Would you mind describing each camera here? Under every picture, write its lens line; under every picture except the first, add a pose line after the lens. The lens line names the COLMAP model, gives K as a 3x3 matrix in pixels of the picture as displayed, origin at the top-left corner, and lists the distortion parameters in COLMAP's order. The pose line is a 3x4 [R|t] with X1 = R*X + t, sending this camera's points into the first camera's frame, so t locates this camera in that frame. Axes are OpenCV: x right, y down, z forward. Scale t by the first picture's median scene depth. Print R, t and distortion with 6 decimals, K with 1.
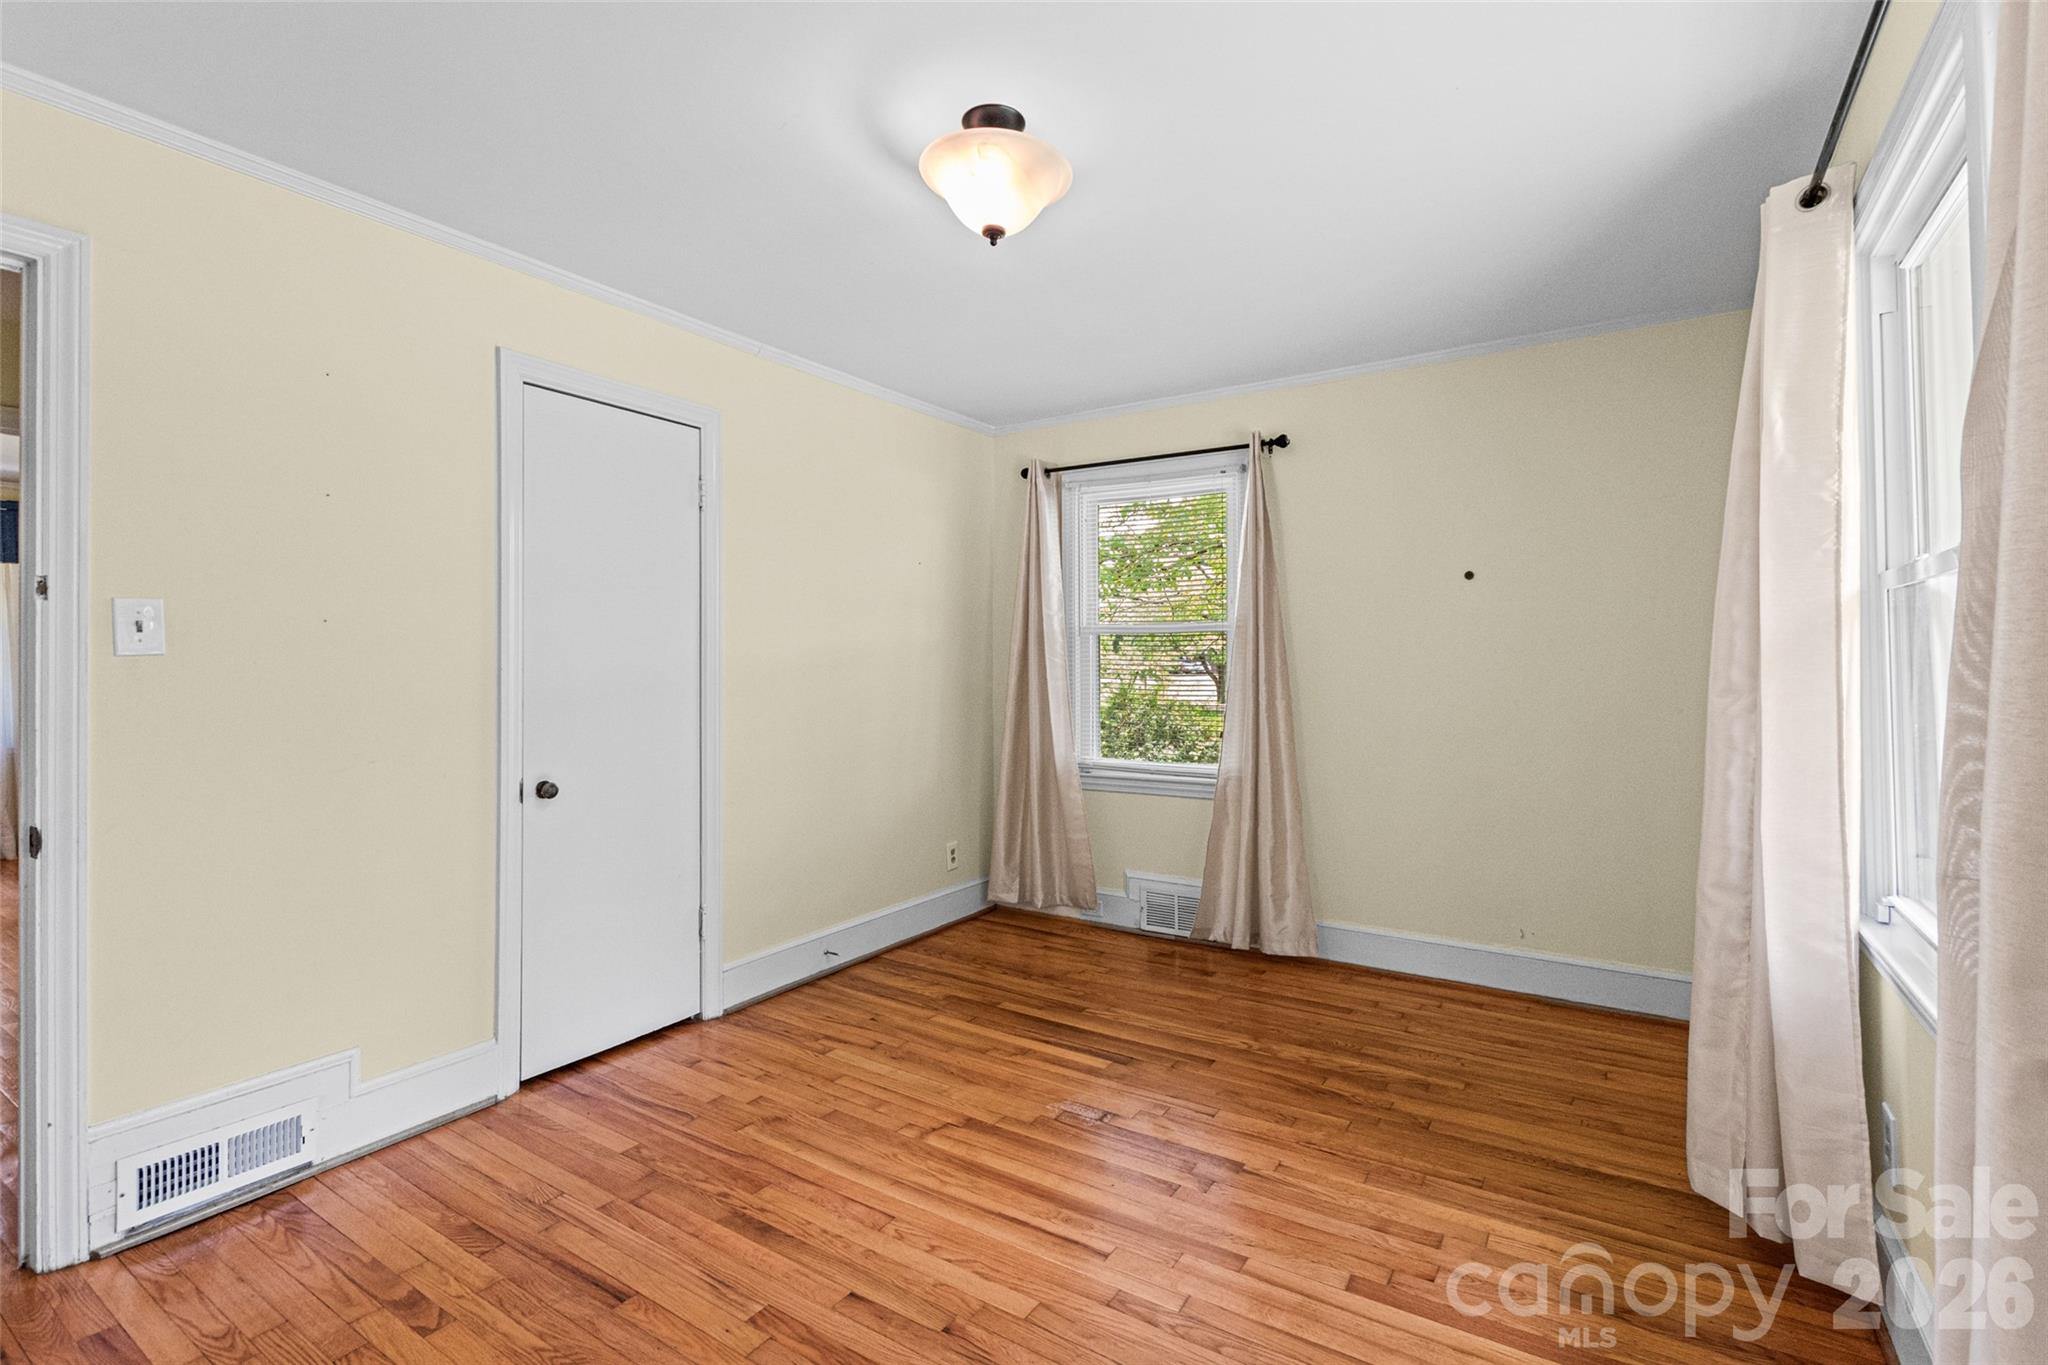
lens RADIAL K [[916.8, 0, 1015.5], [0, 916.8, 670.1], [0, 0, 1]] dist [0.008268, -0.004189]
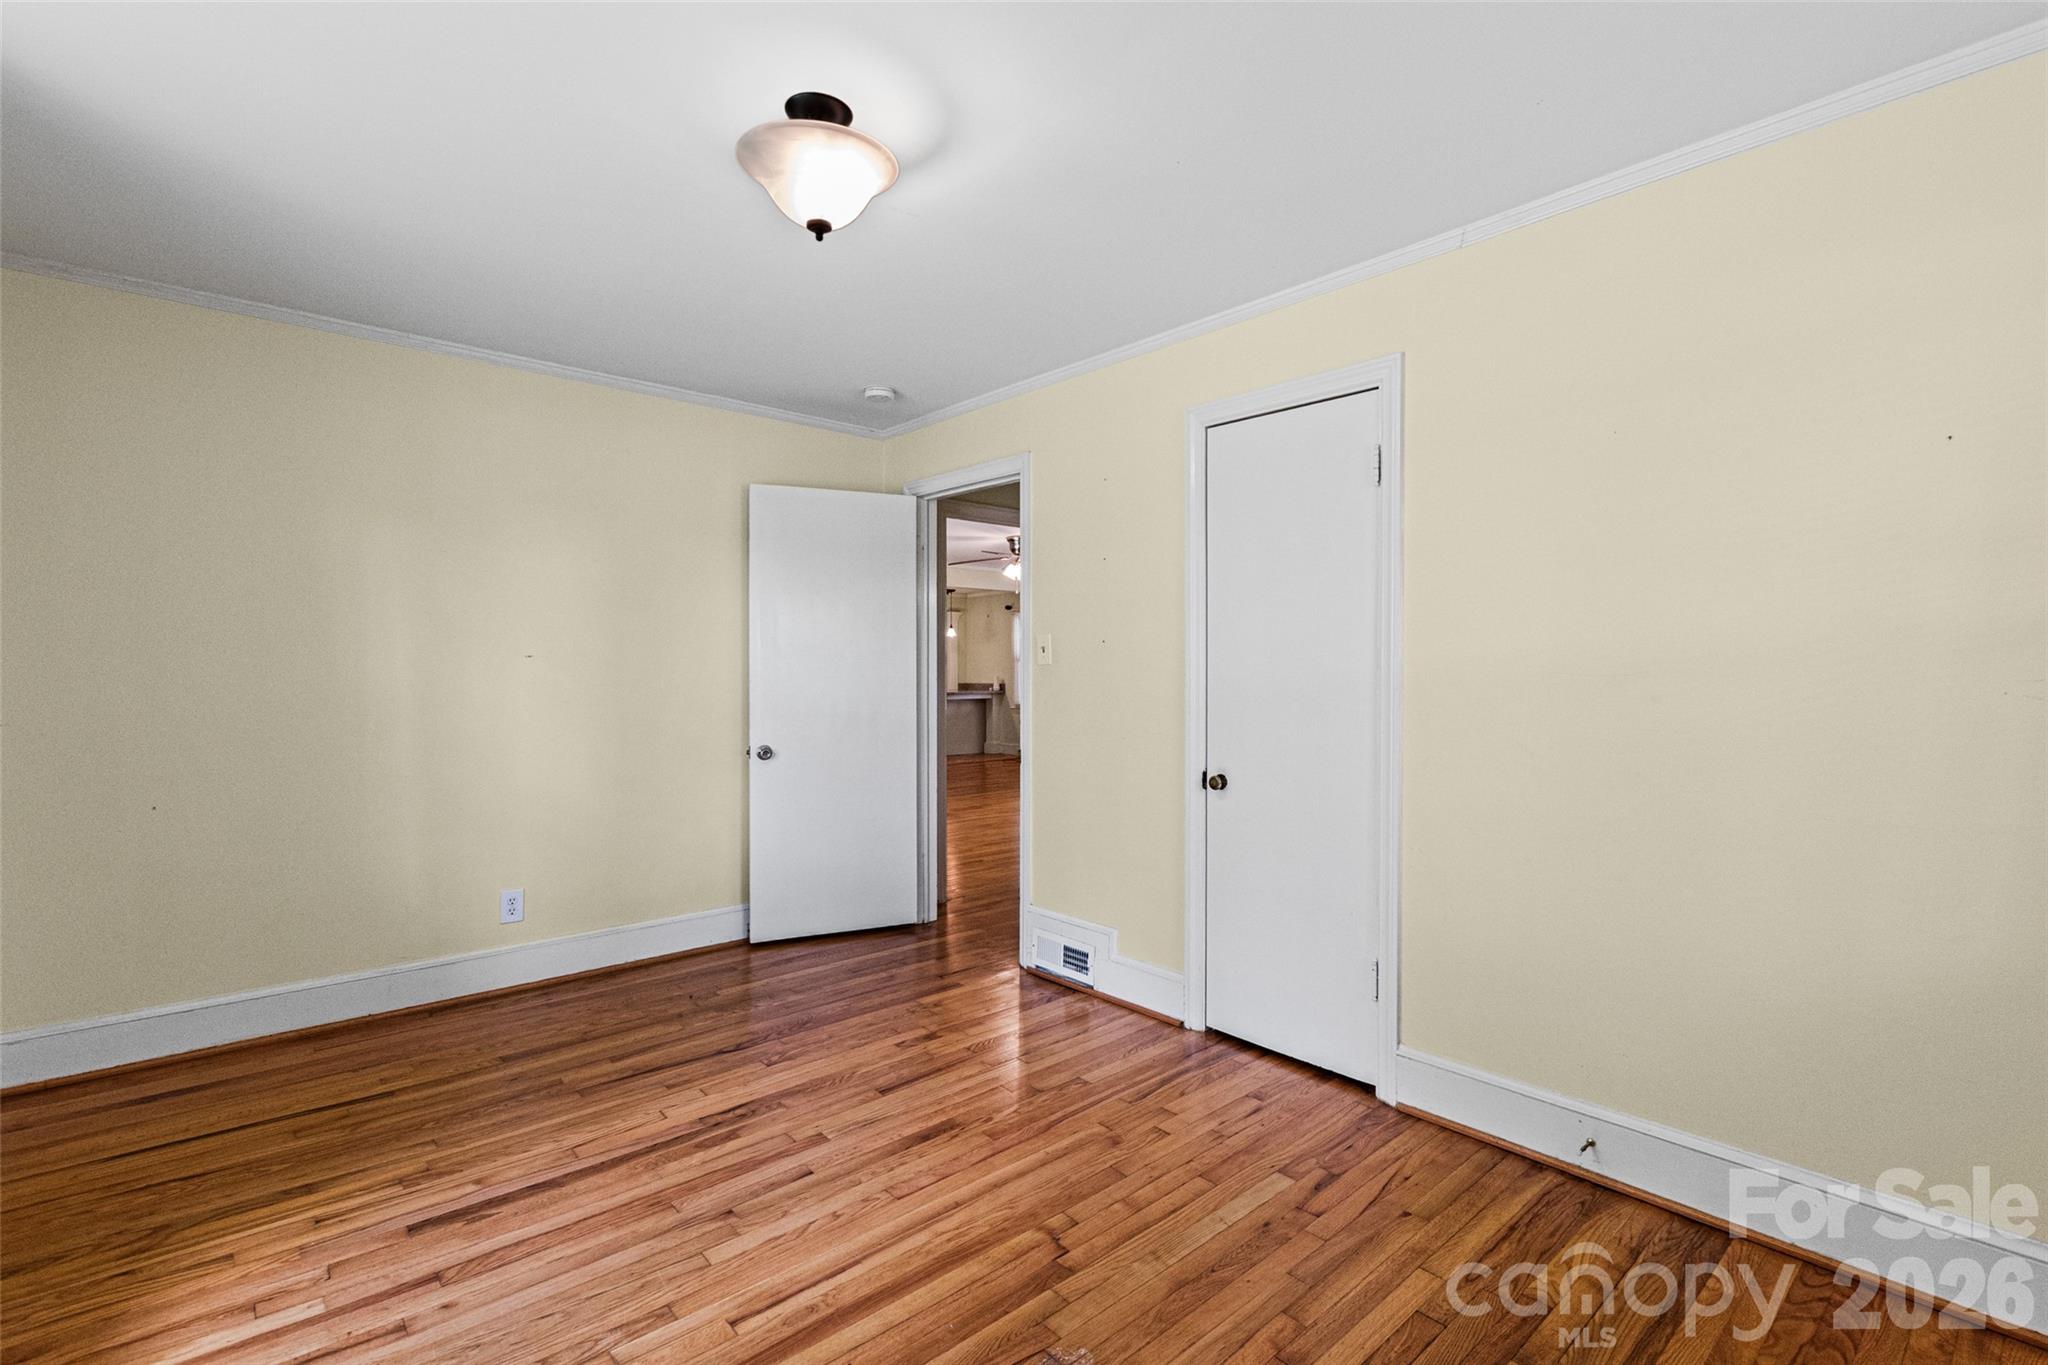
lens RADIAL K [[916.8, 0, 1060.9], [0, 916.8, 665.8], [0, 0, 1]] dist [0.008268, -0.004189]
pose [[-0.224109, -0.000617, -0.974564, 0.574332], [-0.011669, 0.999930, 0.002050, -0.011948], [0.974494, 0.011832, -0.224101, 0.952360]]
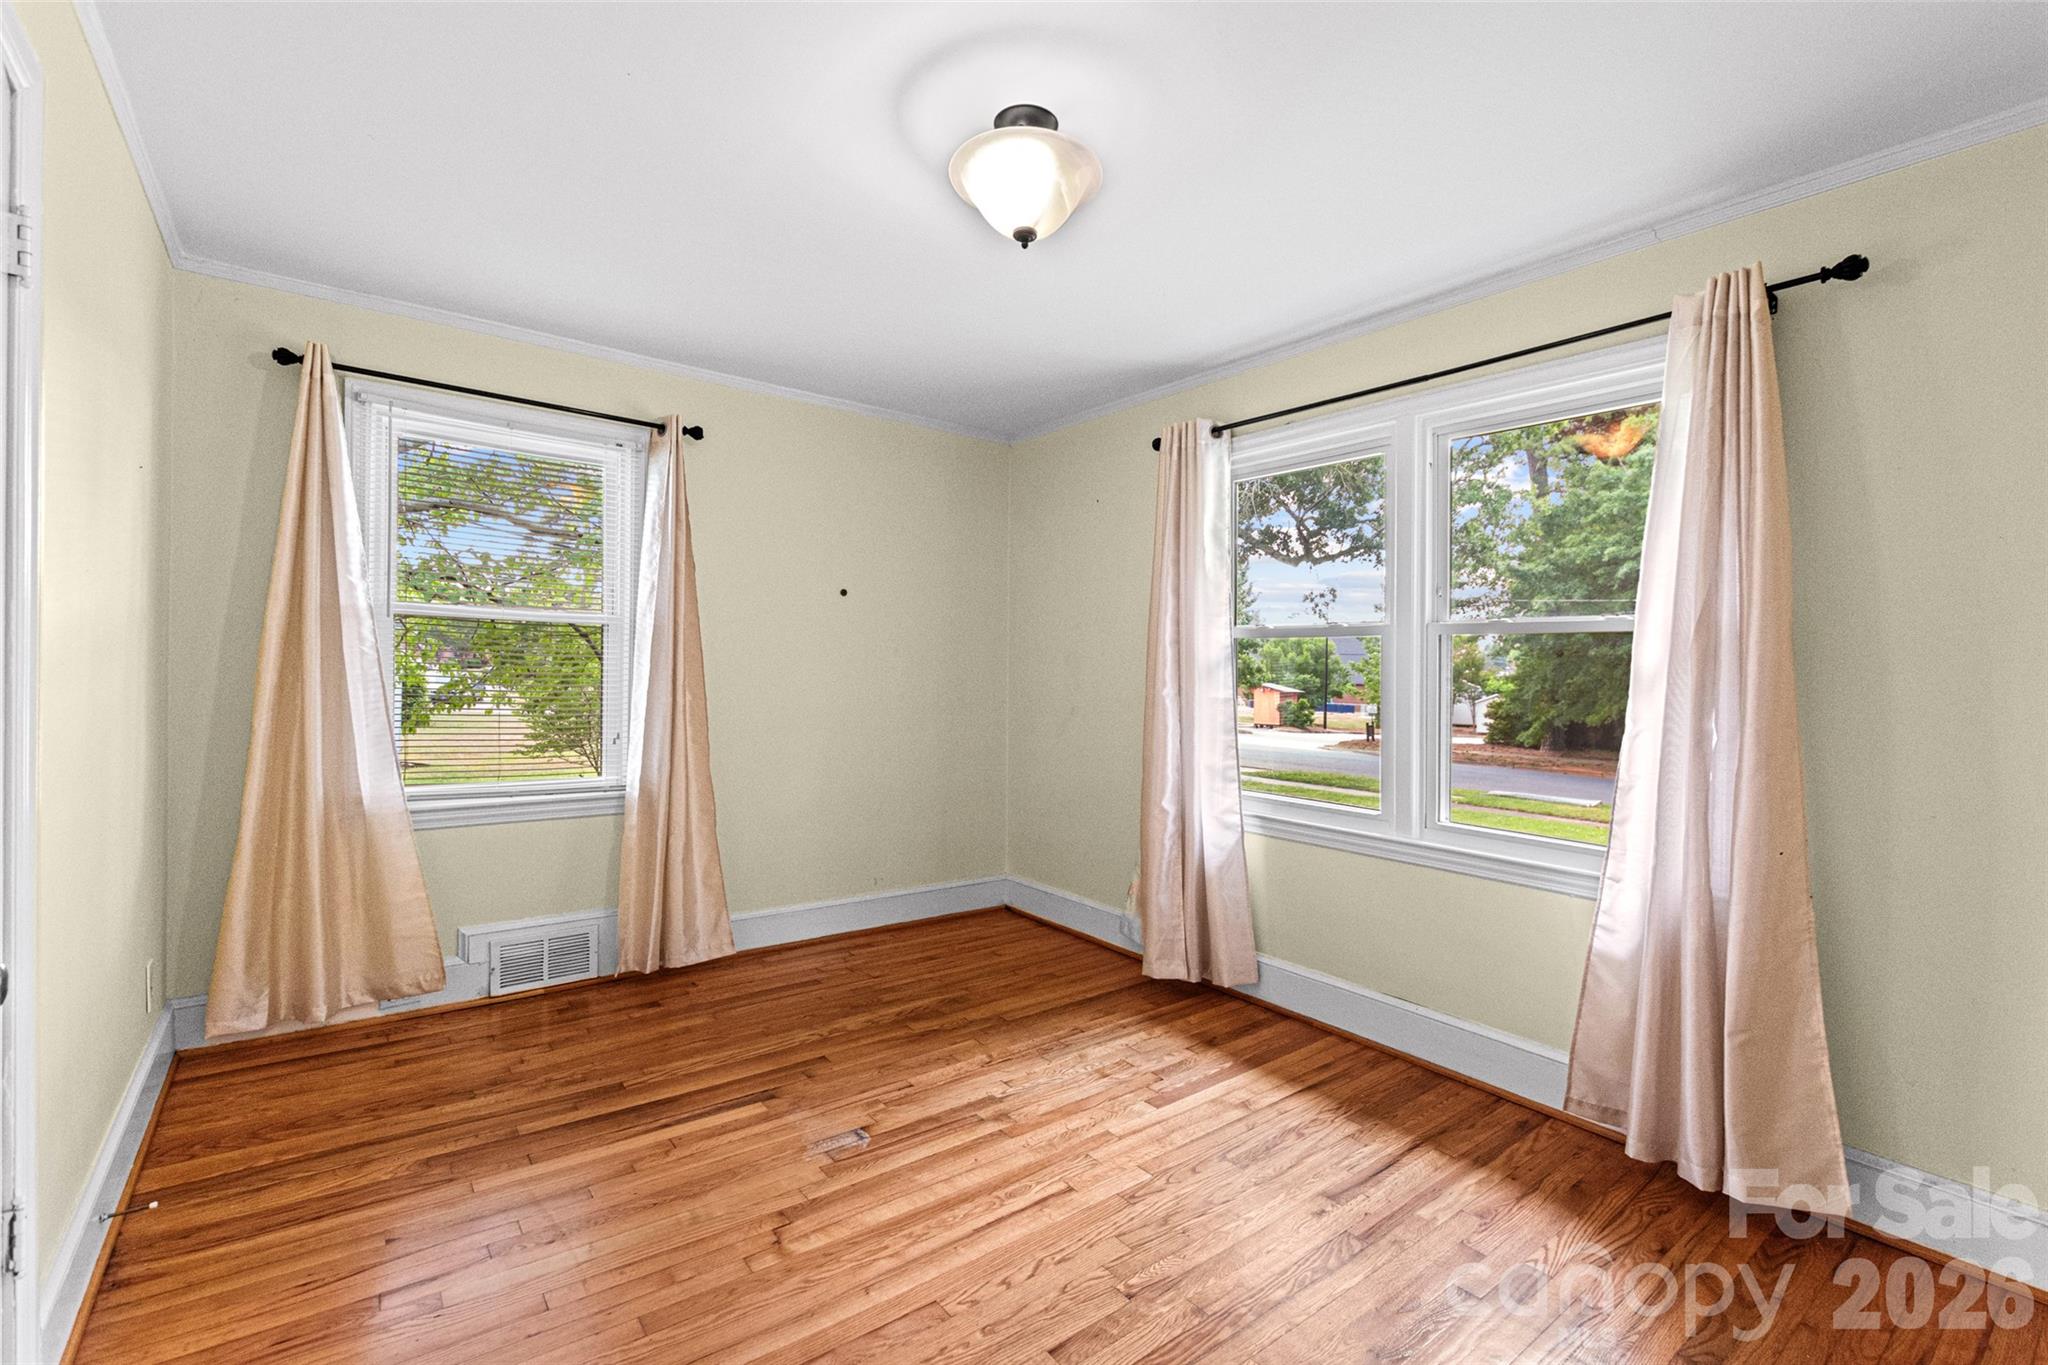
lens RADIAL K [[916.8, 0, 1028.5], [0, 916.8, 670.8], [0, 0, 1]] dist [0.008268, -0.004189]
pose [[0.324683, 0.010019, 0.945770, -0.630082], [-0.015752, 0.999862, -0.005185, 0.001659], [-0.945692, -0.013214, 0.324797, 0.433857]]
